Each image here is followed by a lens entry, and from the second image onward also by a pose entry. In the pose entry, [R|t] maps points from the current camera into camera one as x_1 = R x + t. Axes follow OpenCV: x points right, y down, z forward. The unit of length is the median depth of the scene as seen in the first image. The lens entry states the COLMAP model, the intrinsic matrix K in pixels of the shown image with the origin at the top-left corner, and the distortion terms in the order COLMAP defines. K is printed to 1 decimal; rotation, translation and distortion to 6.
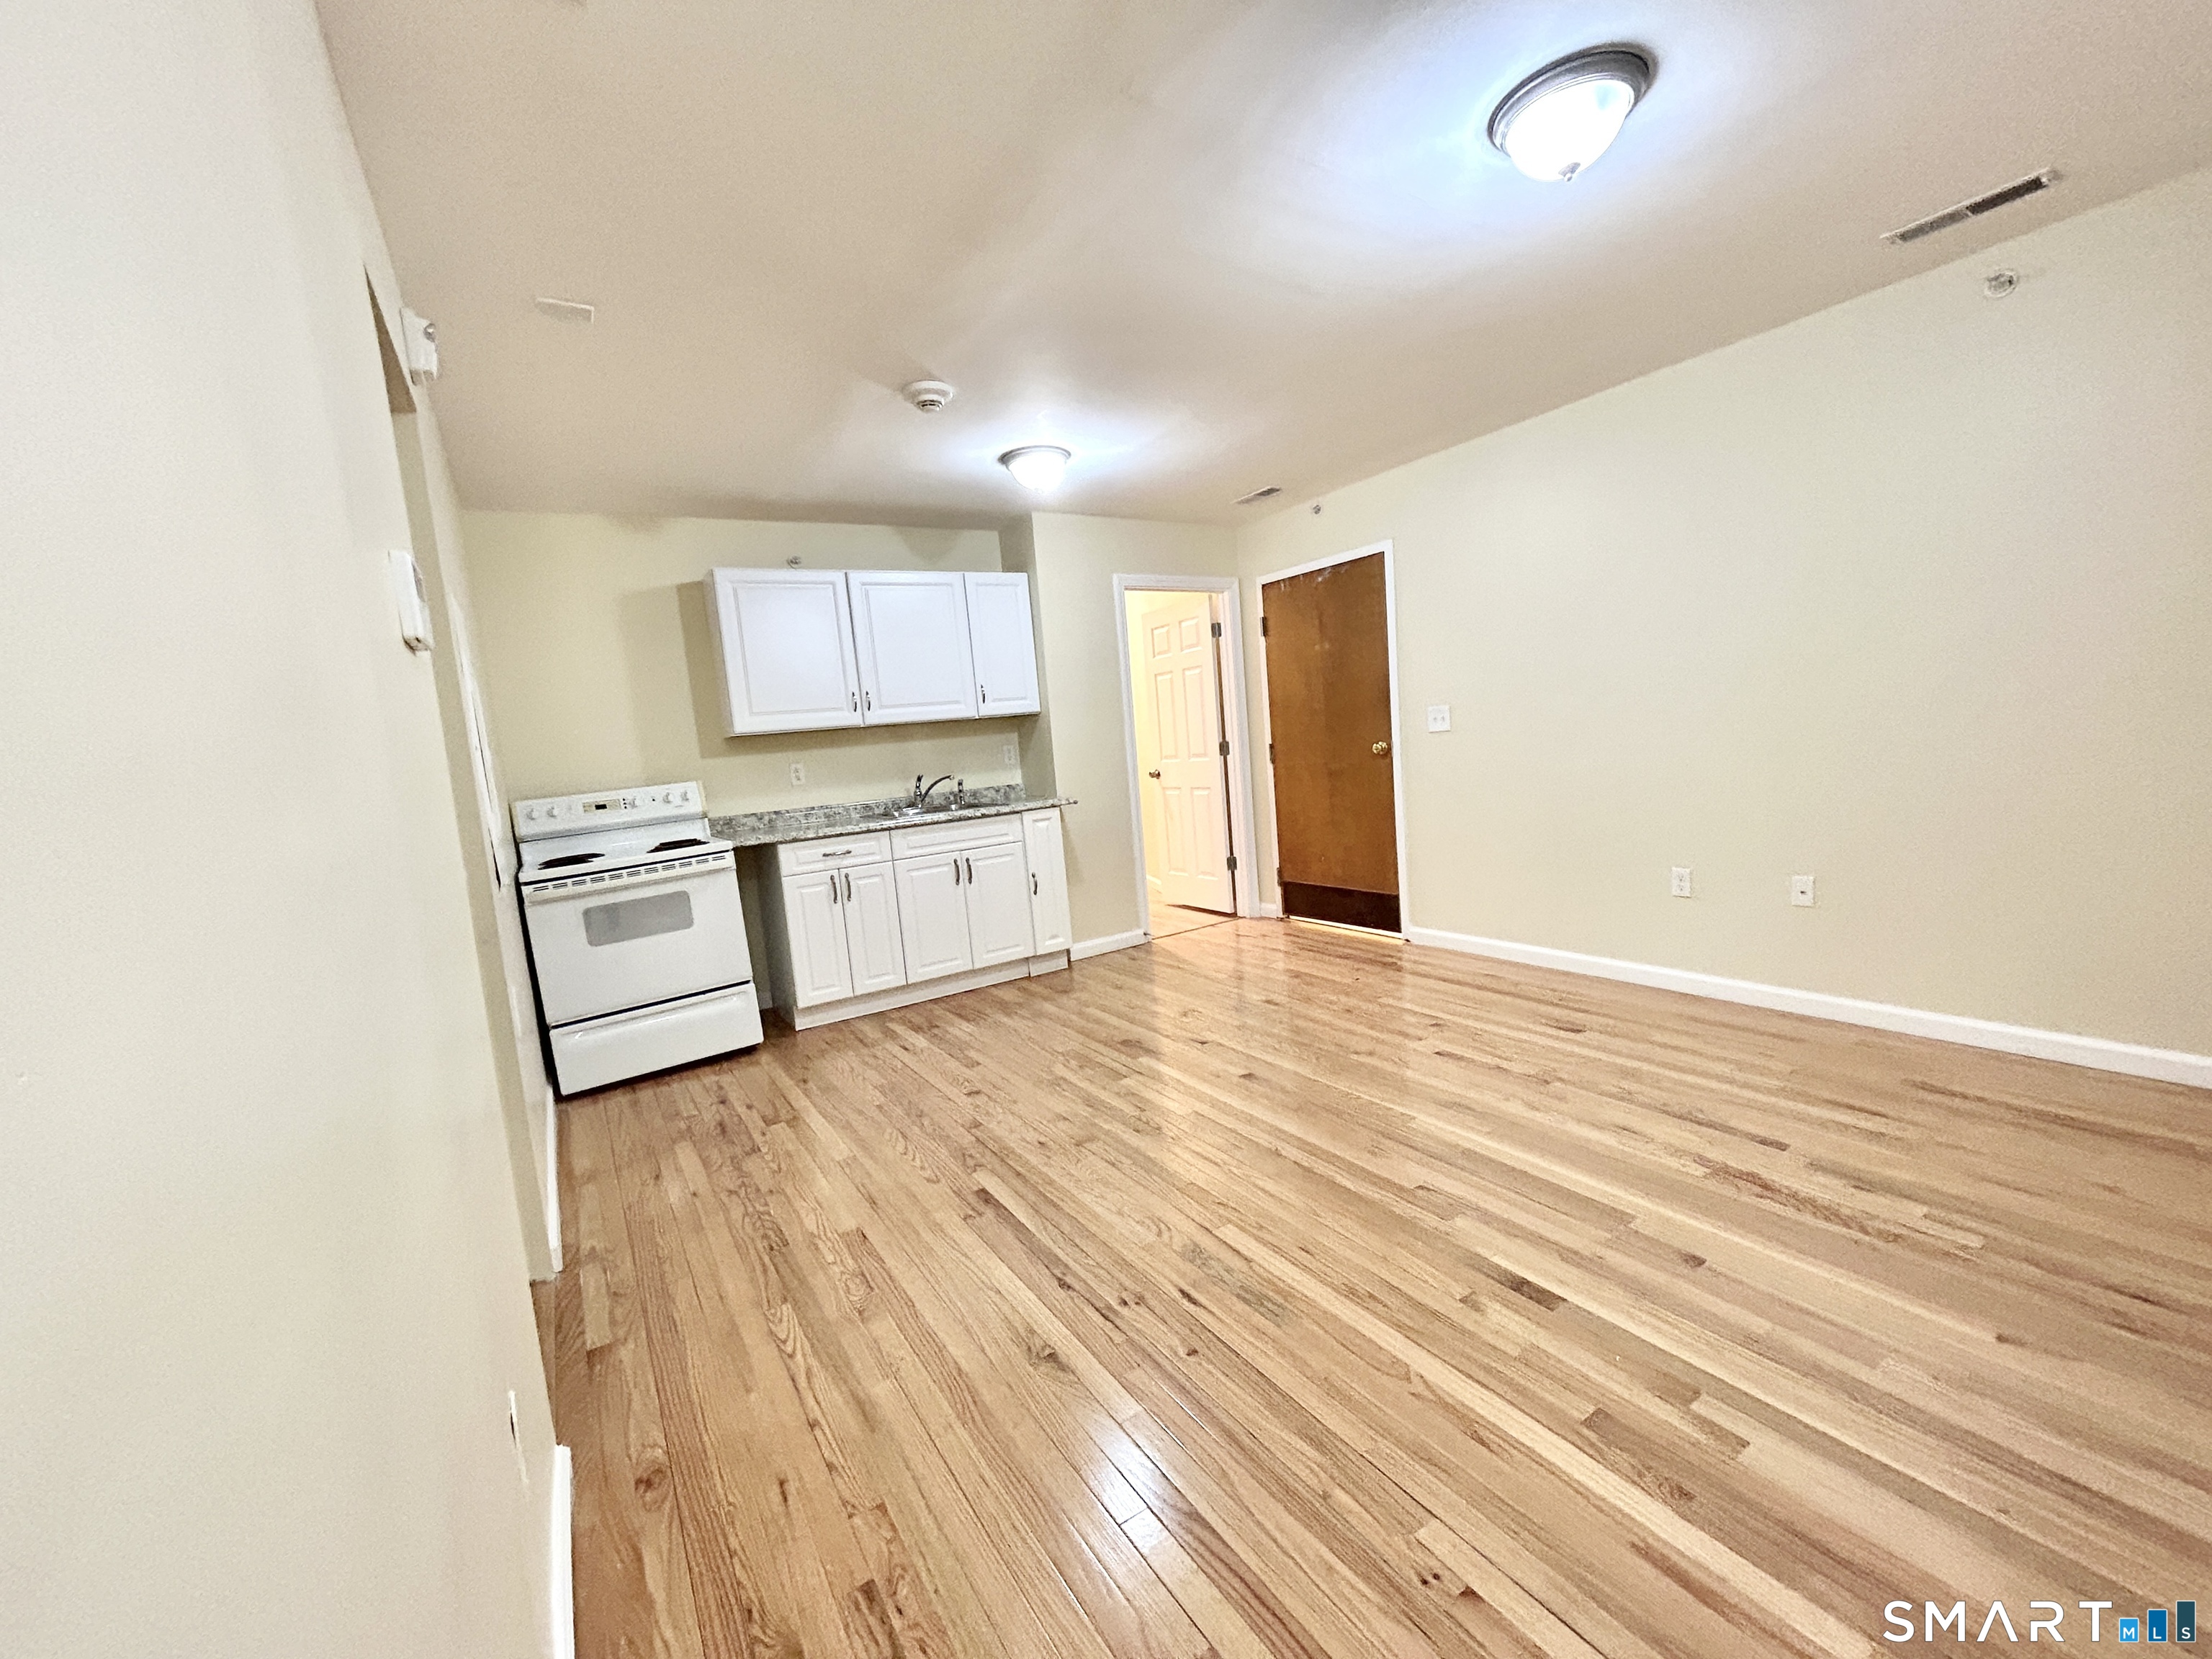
lens RADIAL K [[887.3, 0, 1108.2], [0, 887.3, 836.3], [0, 0, 1]] dist [-0.000830, -0.000161]
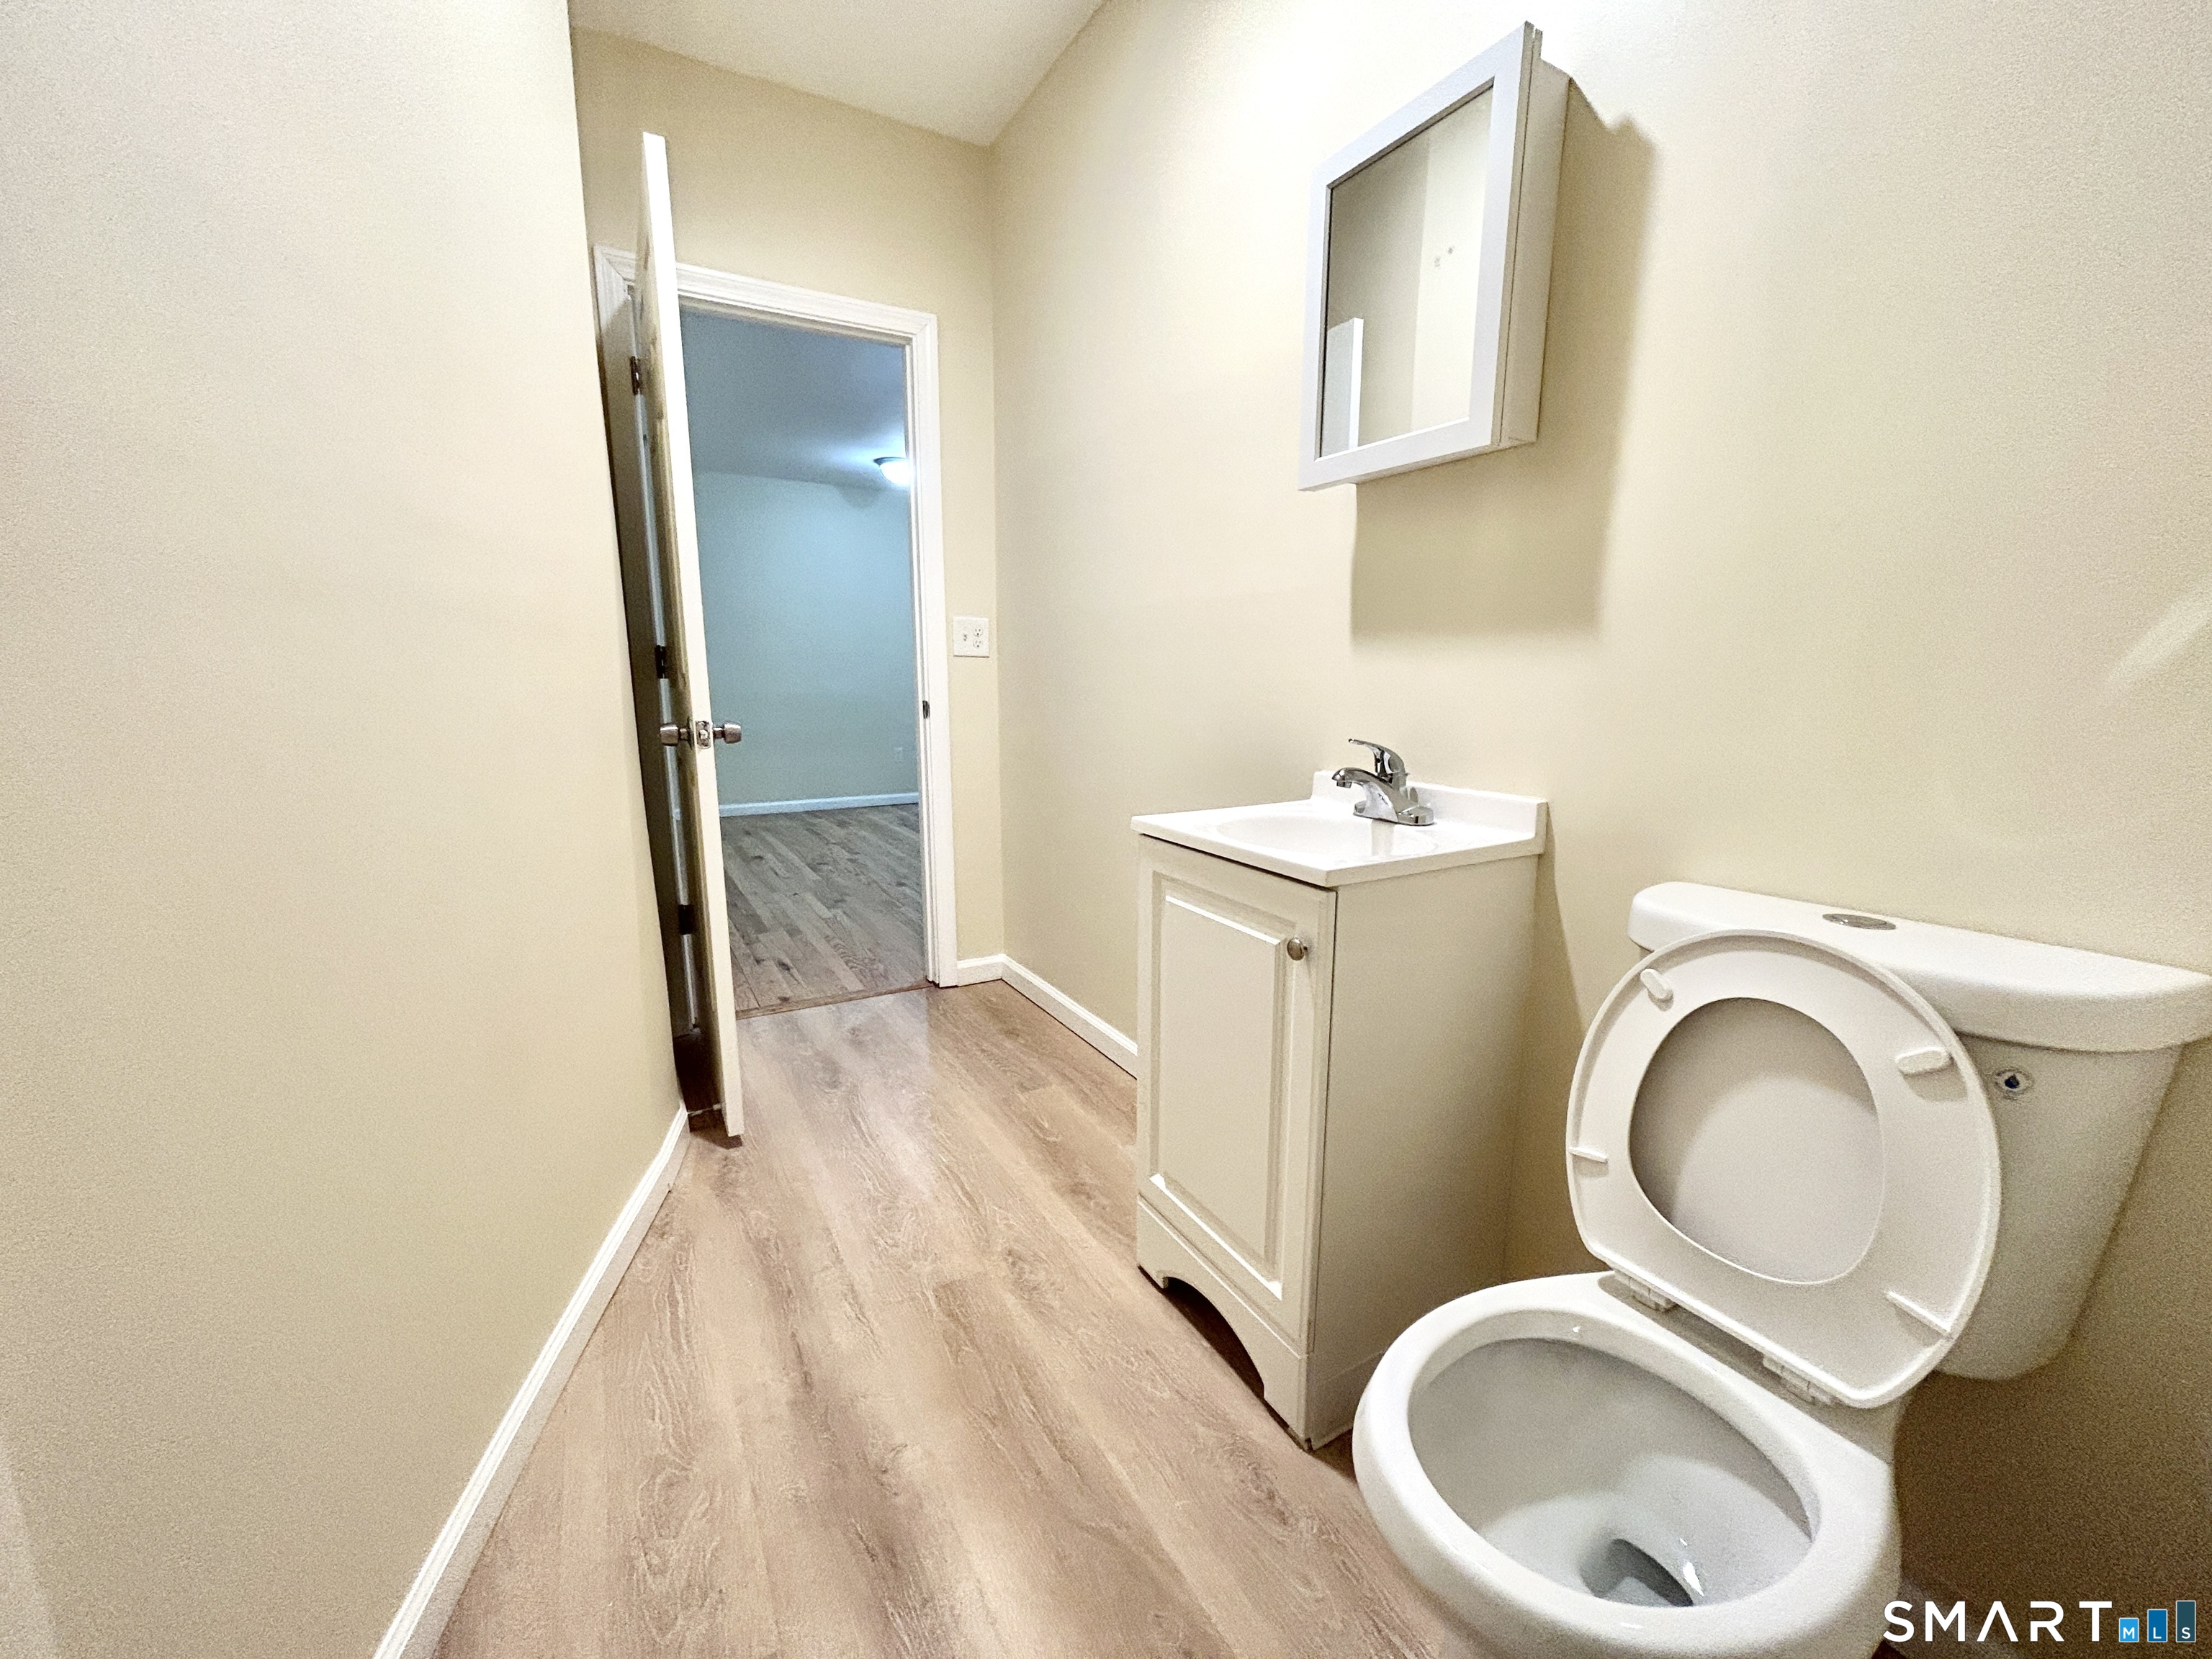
lens RADIAL K [[887.3, 0, 1108.2], [0, 887.3, 836.3], [0, 0, 1]] dist [-0.000830, -0.000161]
pose [[-0.995948, 0.069888, 0.056606, -0.153345], [0.083283, 0.954260, 0.287144, -0.178602], [-0.033949, 0.290695, -0.956213, 2.067169]]
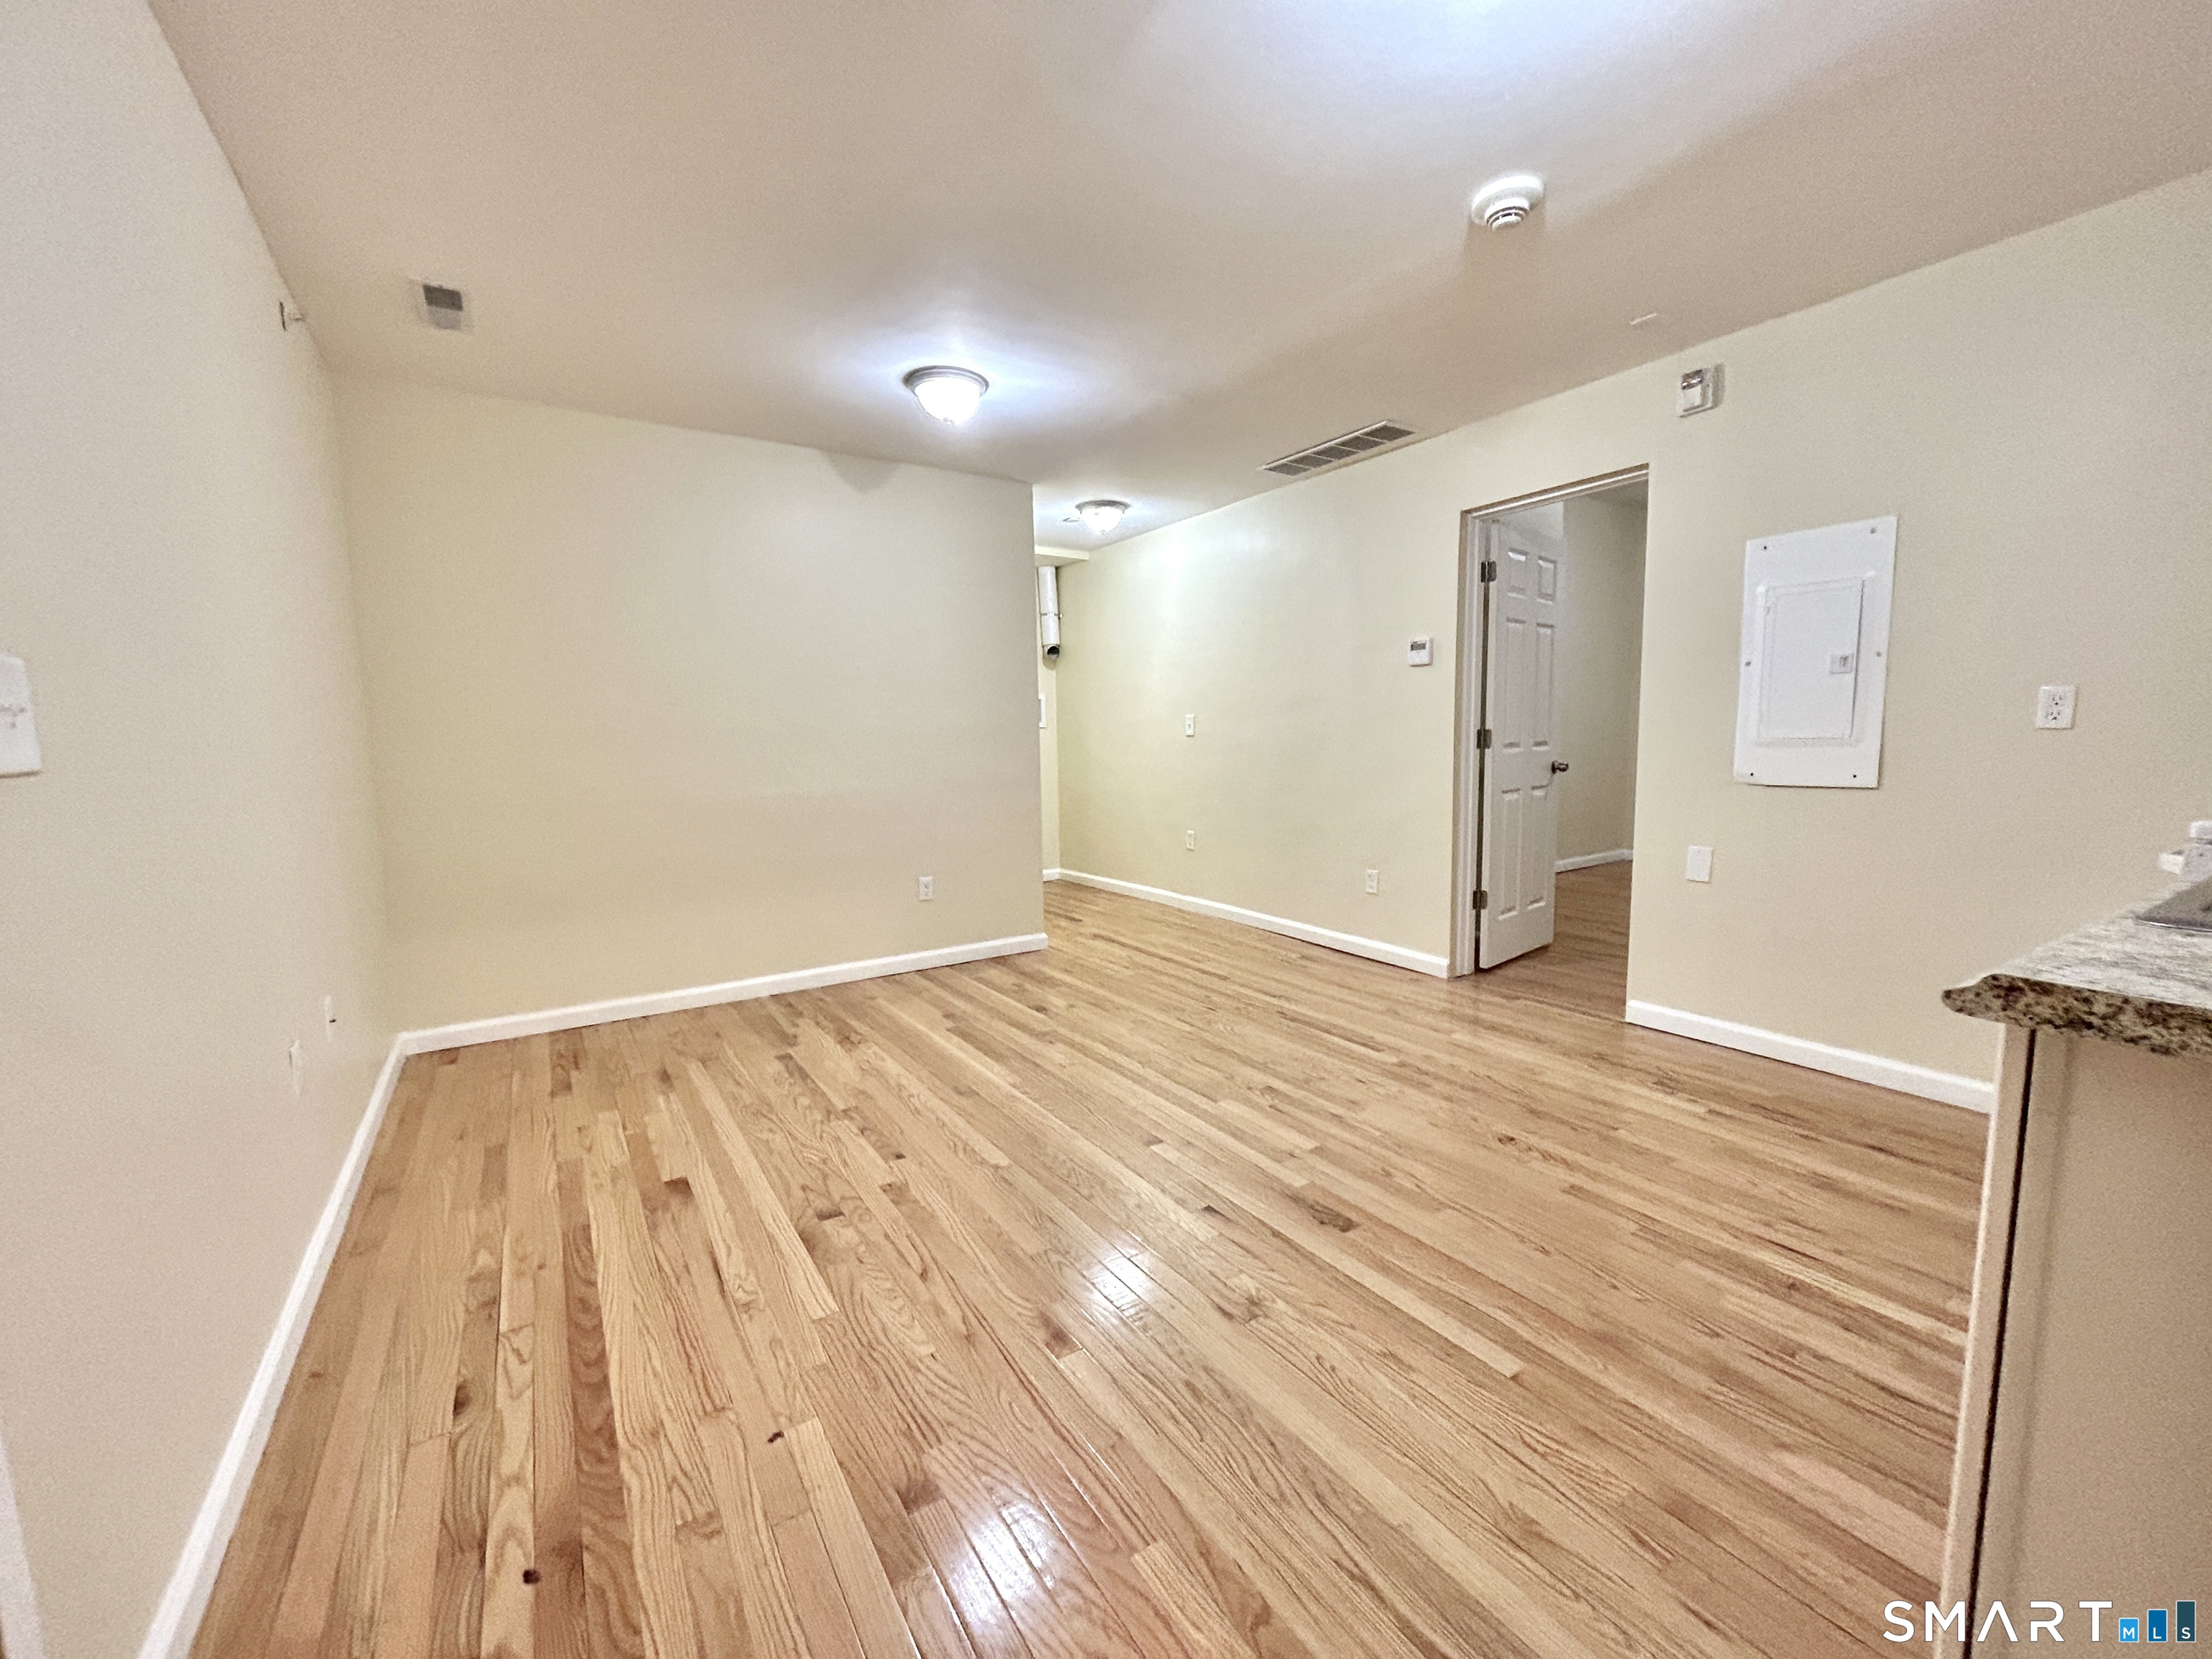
lens RADIAL K [[887.3, 0, 1108.2], [0, 887.3, 836.3], [0, 0, 1]] dist [-0.000830, -0.000161]
pose [[-0.994636, 0.103432, 0.000655, 0.132782], [0.101010, 0.969943, 0.221378, -0.140140], [0.022263, 0.220257, -0.975188, 1.365818]]
